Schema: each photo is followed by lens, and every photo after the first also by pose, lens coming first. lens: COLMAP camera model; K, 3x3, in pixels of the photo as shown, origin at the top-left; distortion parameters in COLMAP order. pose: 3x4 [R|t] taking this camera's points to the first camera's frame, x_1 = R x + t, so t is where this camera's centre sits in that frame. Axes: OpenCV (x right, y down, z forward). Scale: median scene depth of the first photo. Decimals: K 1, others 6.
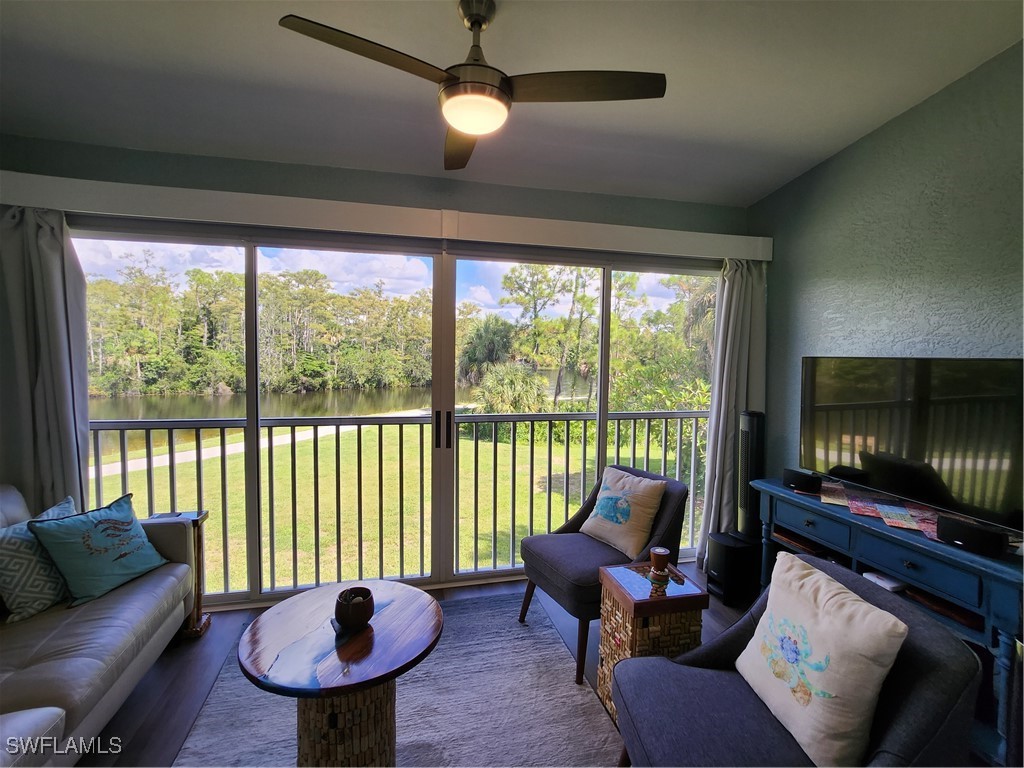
lens RADIAL K [[484.5, 0, 516.5], [0, 484.5, 377.2], [0, 0, 1]] dist [-0.003957, -0.000535]
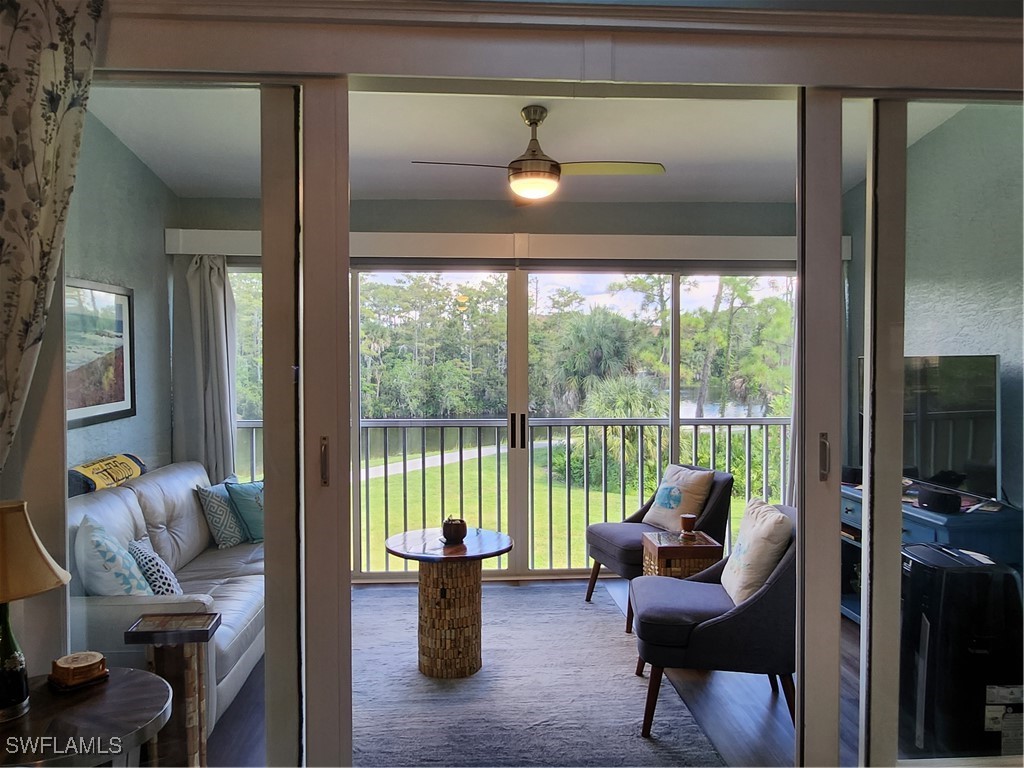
lens RADIAL K [[772.1, 0, 512.0], [0, 772.1, 384.0], [0, 0, 1]] dist [-0.000852, -0.000072]
pose [[0.984611, -0.011270, -0.174395, 0.133959], [0.007127, 0.999678, -0.024365, 0.044591], [0.174613, 0.022747, 0.984374, -0.679919]]
